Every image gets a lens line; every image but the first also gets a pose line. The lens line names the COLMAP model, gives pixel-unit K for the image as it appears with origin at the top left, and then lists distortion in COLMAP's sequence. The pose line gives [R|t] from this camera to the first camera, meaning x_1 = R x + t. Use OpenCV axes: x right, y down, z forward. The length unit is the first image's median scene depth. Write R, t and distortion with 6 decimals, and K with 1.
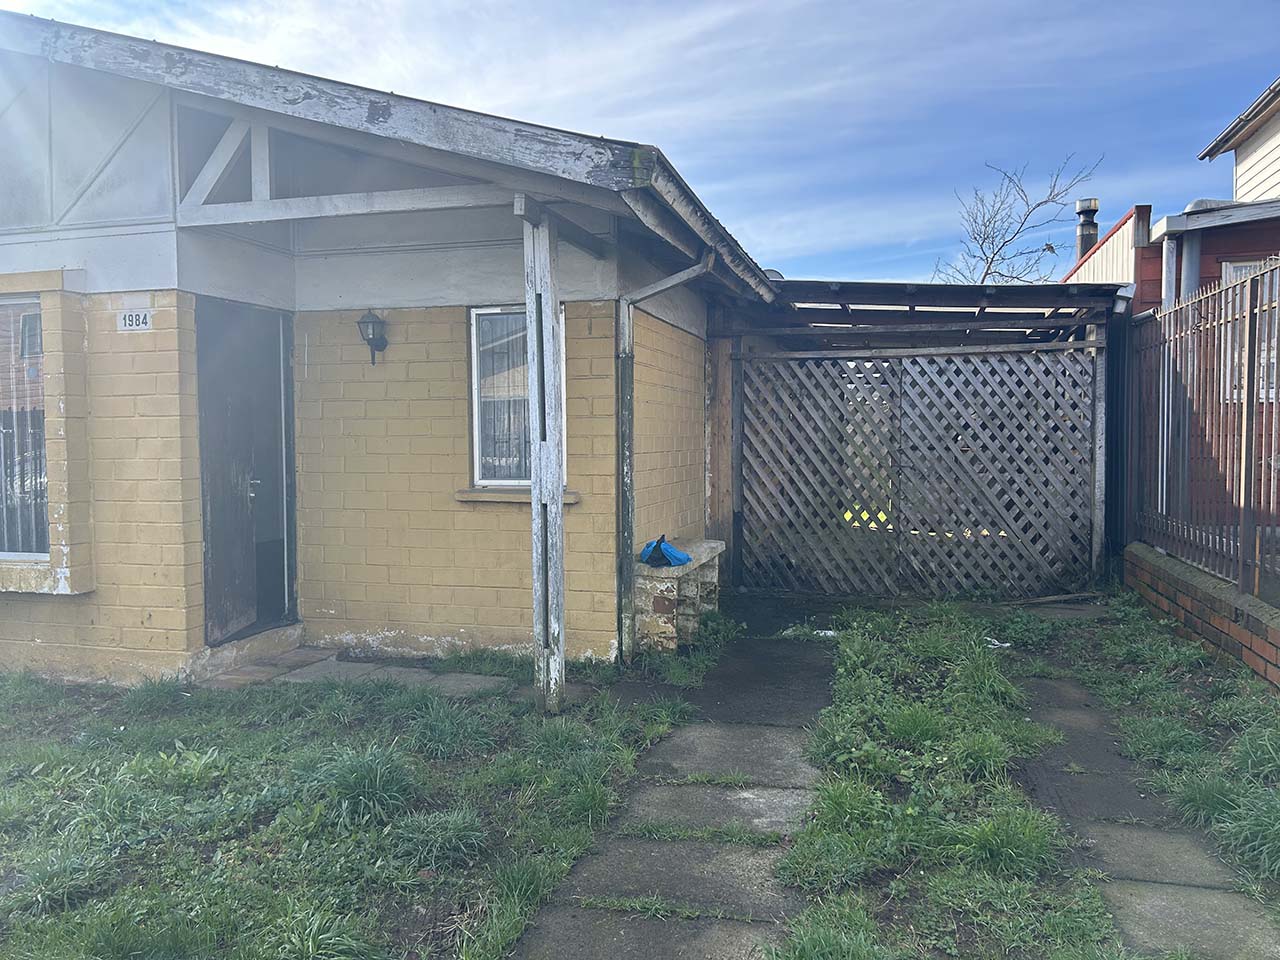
lens RADIAL K [[960.0, 0, 634.3], [0, 960.0, 472.7], [0, 0, 1]] dist [0.059634, -0.063432]
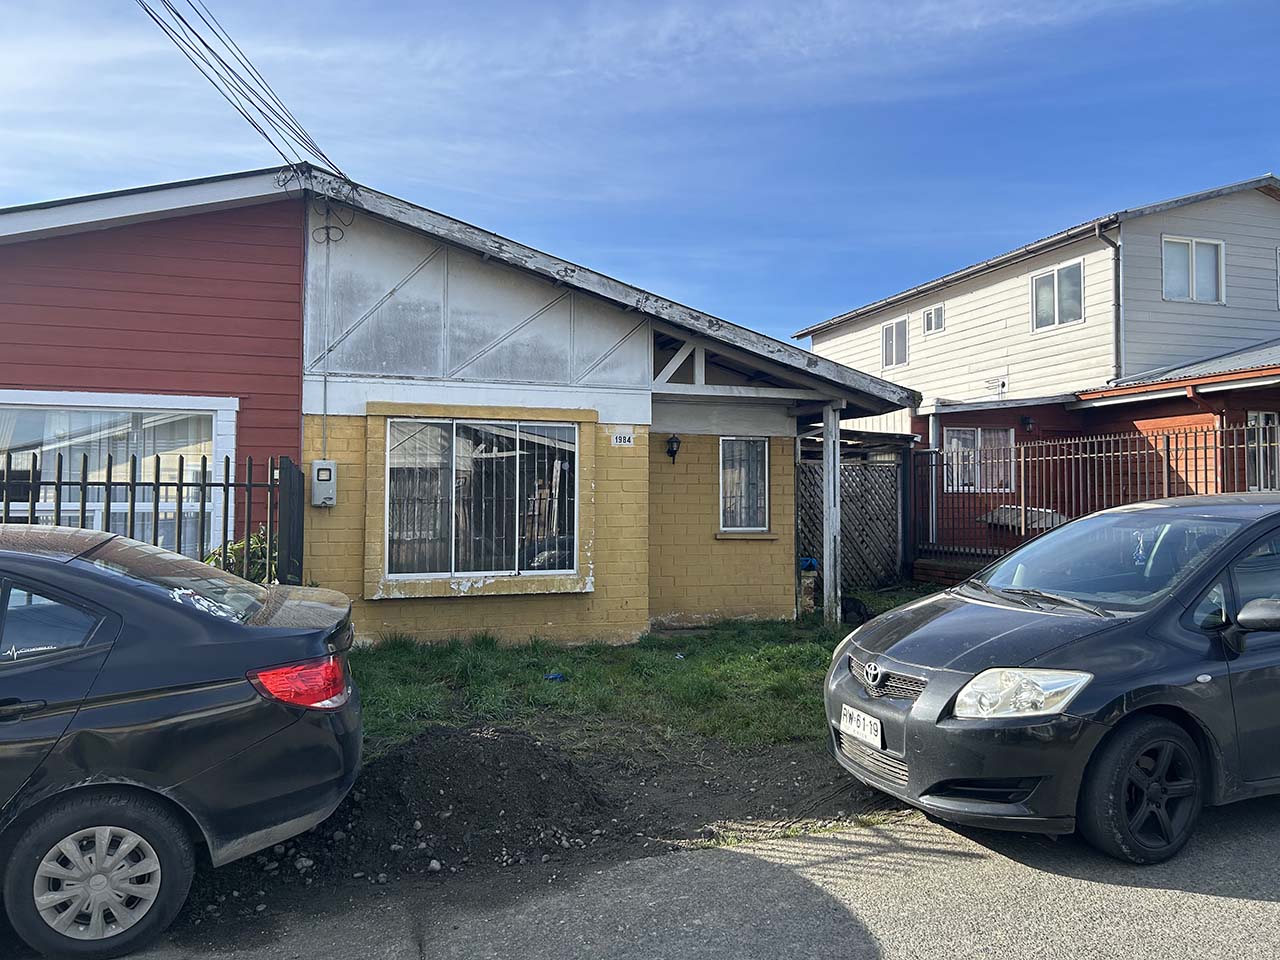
lens RADIAL K [[960.0, 0, 644.7], [0, 960.0, 470.3], [0, 0, 1]] dist [0.059634, -0.063432]
pose [[0.833680, 0.028339, 0.551521, -1.445827], [0.012858, 0.997416, -0.070686, 0.028549], [-0.552098, 0.066021, 0.831161, -0.512720]]
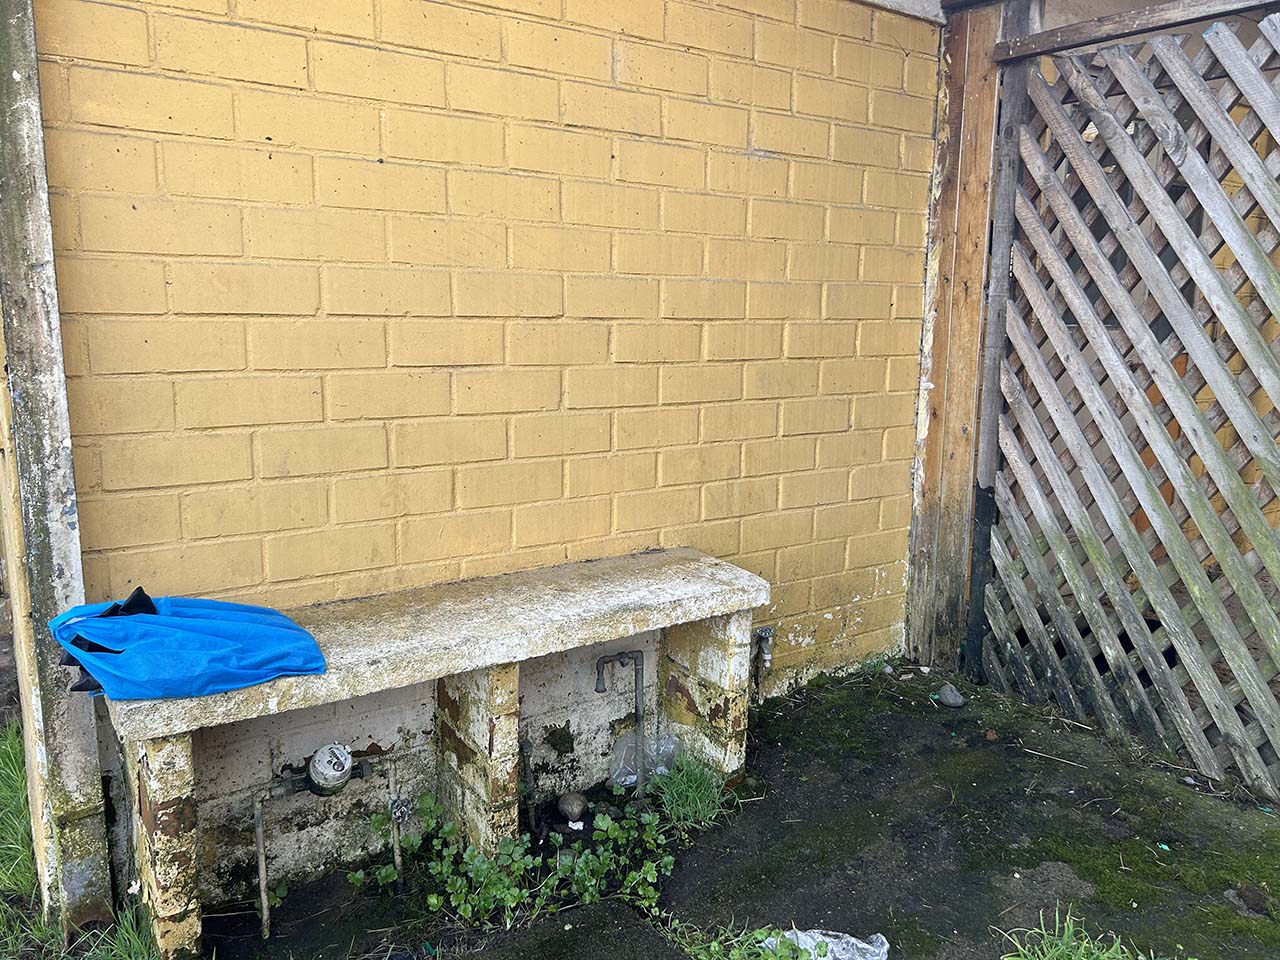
lens RADIAL K [[960.0, 0, 649.4], [0, 960.0, 470.6], [0, 0, 1]] dist [0.059634, -0.063432]
pose [[0.772589, 0.119877, -0.623487, 0.343071], [-0.040443, 0.989311, 0.140099, -0.019915], [0.633617, -0.083023, 0.769179, 0.880698]]
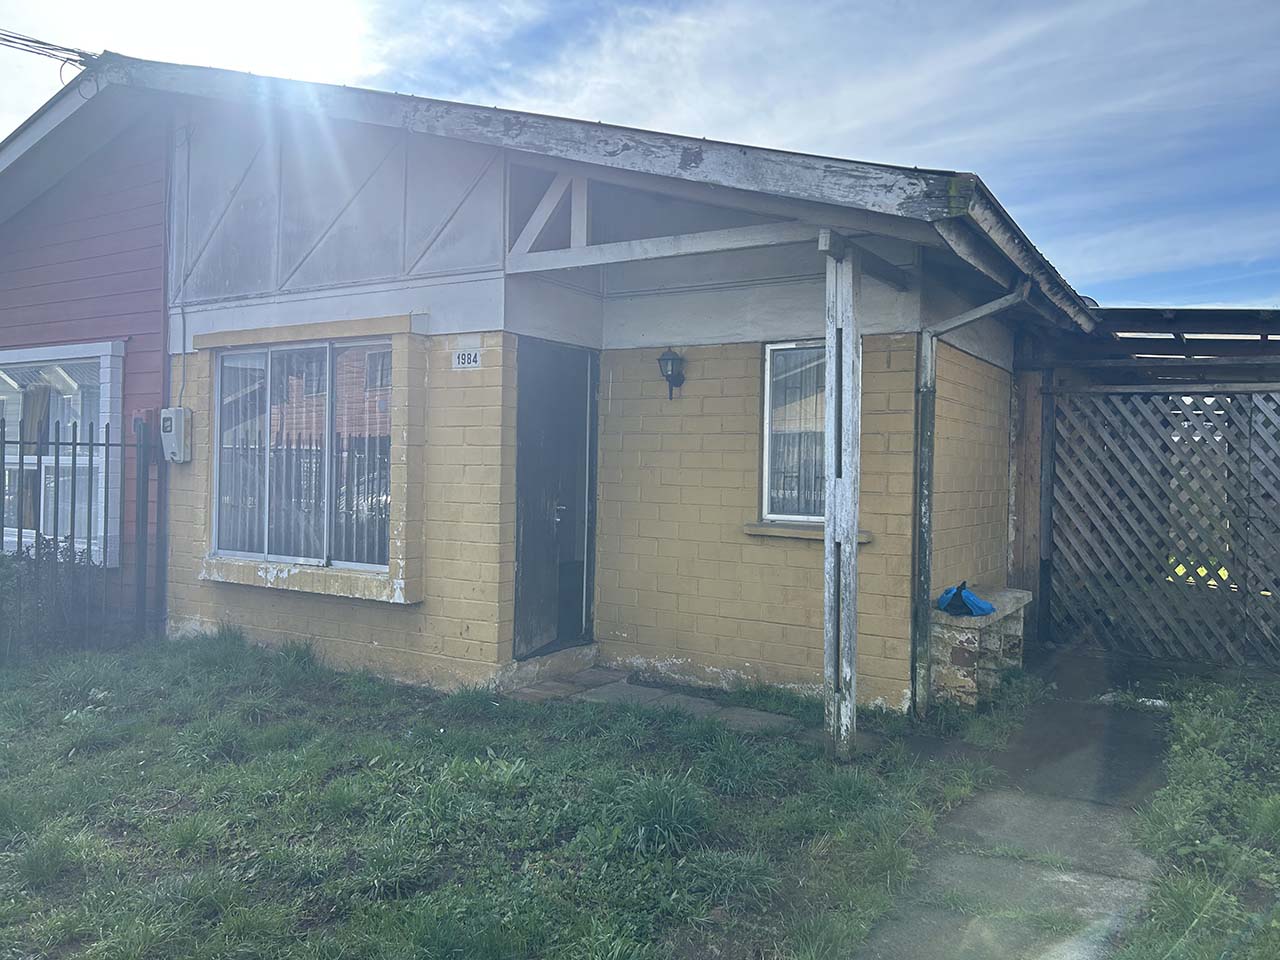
lens RADIAL K [[960.0, 0, 644.8], [0, 960.0, 467.0], [0, 0, 1]] dist [0.059634, -0.063432]
pose [[0.962436, 0.024821, -0.270372, -0.018432], [-0.035345, 0.998792, -0.034126, -0.003266], [0.269199, 0.042400, 0.962151, 0.003687]]
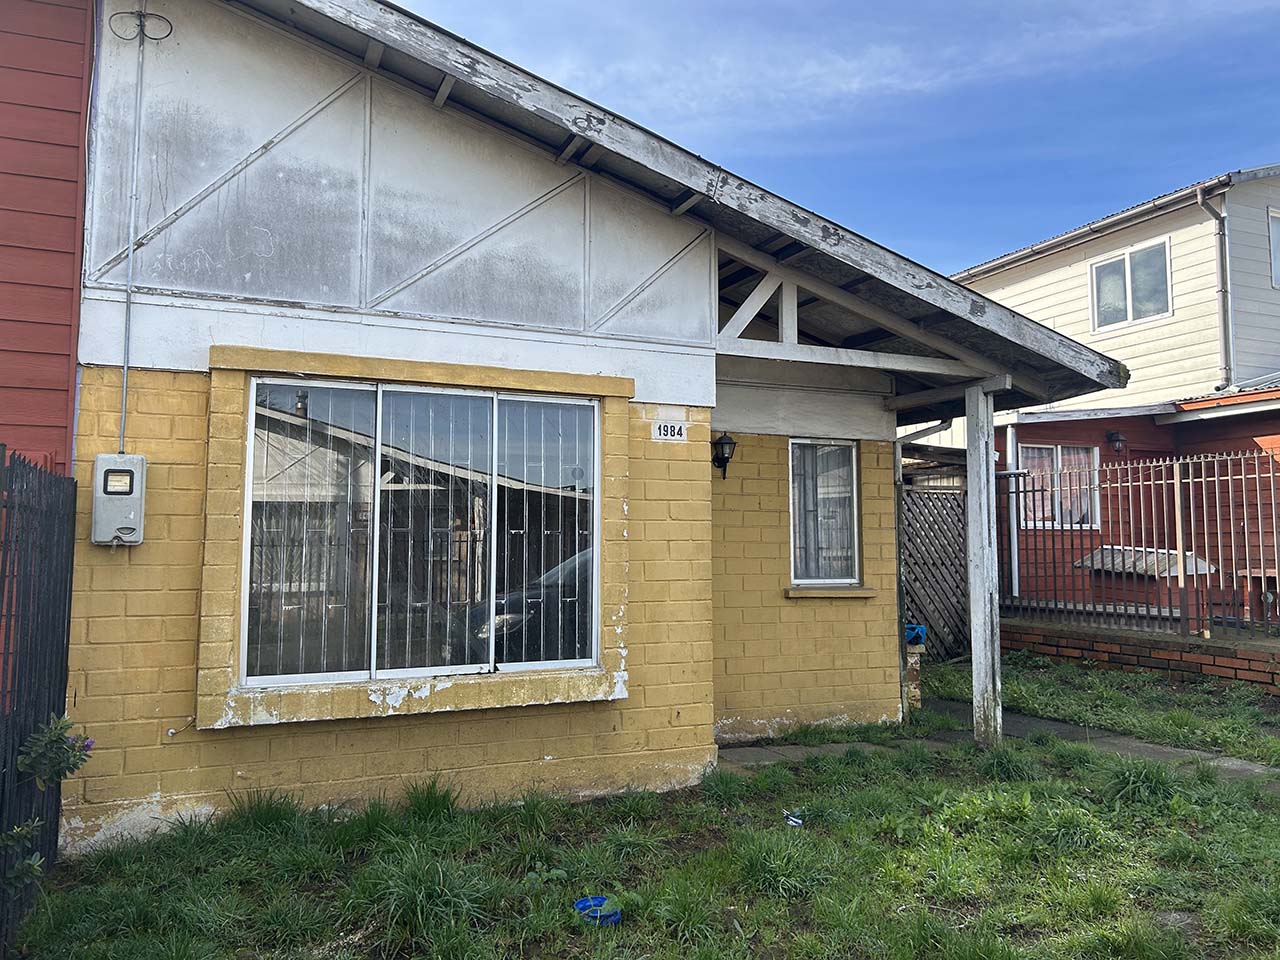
lens RADIAL K [[960.0, 0, 630.0], [0, 960.0, 469.0], [0, 0, 1]] dist [0.059634, -0.063432]
pose [[0.772026, 0.061220, 0.632636, -1.189286], [0.017826, 0.992873, -0.117833, 0.008424], [-0.635341, 0.102247, 0.765433, 0.218611]]
